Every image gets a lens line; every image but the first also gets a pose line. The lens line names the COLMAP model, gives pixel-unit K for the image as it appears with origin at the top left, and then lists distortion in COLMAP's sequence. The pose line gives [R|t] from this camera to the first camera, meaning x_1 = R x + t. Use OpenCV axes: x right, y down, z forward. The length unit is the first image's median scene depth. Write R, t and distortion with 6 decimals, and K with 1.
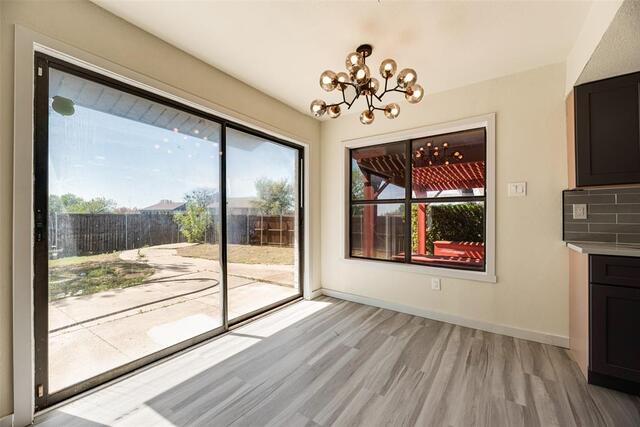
lens RADIAL K [[257.1, 0, 320.7], [0, 257.1, 215.2], [0, 0, 1]] dist [-0.000661, -0.000305]
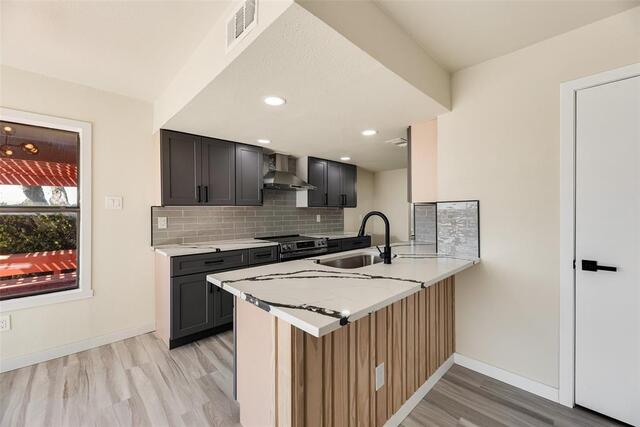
lens RADIAL K [[257.1, 0, 321.0], [0, 257.1, 212.8], [0, 0, 1]] dist [-0.000661, -0.000305]
pose [[0.194067, -0.003735, 0.980981, -0.125601], [-0.000505, 0.999992, 0.003907, -0.071792], [-0.980988, -0.001253, 0.194063, -0.052055]]
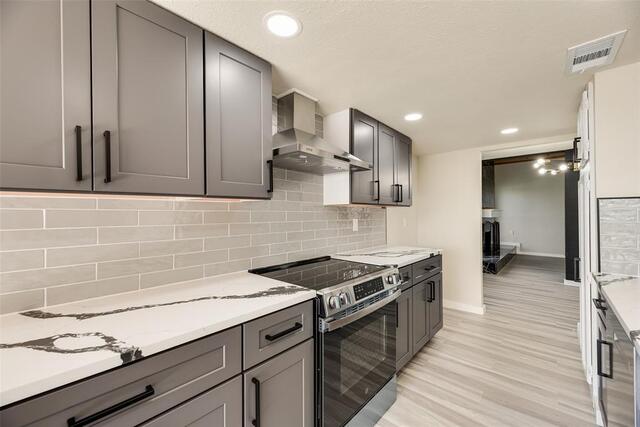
lens RADIAL K [[257.1, 0, 320.3], [0, 257.1, 214.9], [0, 0, 1]] dist [-0.000661, -0.000305]
pose [[0.123597, -0.003427, 0.992327, 0.674357], [0.001112, 0.999994, 0.003315, -0.068647], [-0.992332, 0.000694, 0.123600, 0.381328]]
